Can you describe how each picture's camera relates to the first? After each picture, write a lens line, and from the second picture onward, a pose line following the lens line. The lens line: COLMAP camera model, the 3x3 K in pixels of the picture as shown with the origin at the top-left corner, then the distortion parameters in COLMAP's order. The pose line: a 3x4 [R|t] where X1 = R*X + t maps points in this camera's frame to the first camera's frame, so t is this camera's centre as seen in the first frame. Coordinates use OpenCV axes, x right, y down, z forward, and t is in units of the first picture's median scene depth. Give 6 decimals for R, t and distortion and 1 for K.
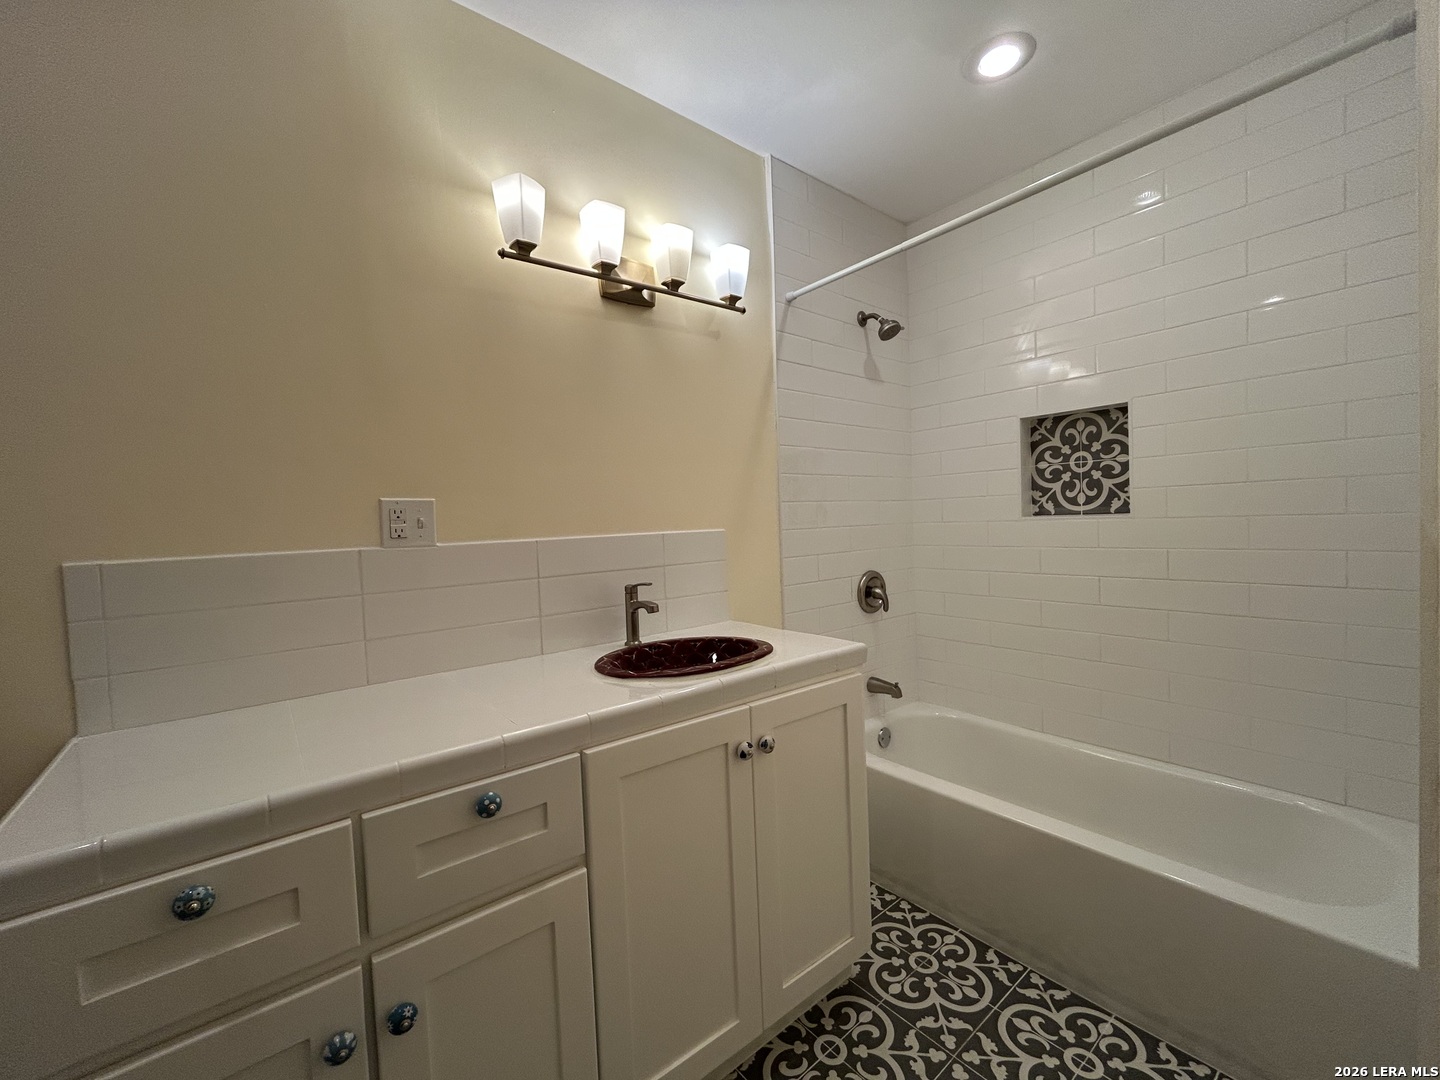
lens RADIAL K [[590.0, 0, 722.4], [0, 590.0, 541.6], [0, 0, 1]] dist [0.002320, 0.000270]
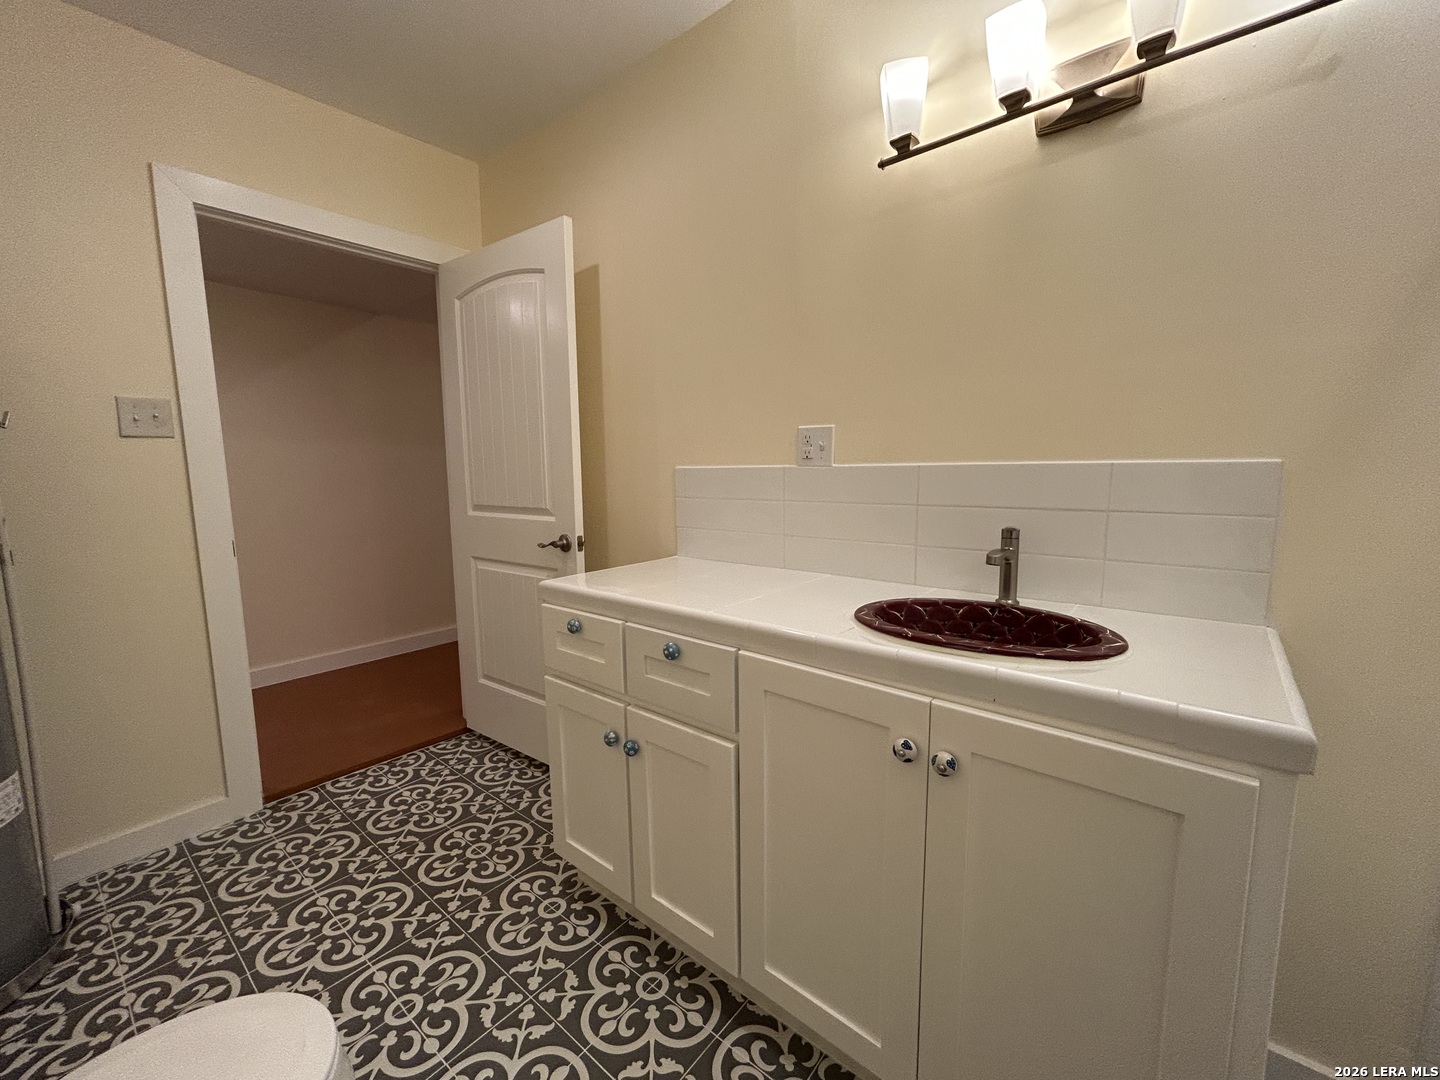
lens RADIAL K [[586.3, 0, 681.6], [0, 586.3, 533.4], [0, 0, 1]] dist [-0.007830, 0.000084]
pose [[0.156478, 0.148557, -0.976445, 0.498849], [-0.019422, 0.988895, 0.147339, -0.021212], [0.987490, -0.004091, 0.157626, 0.429322]]
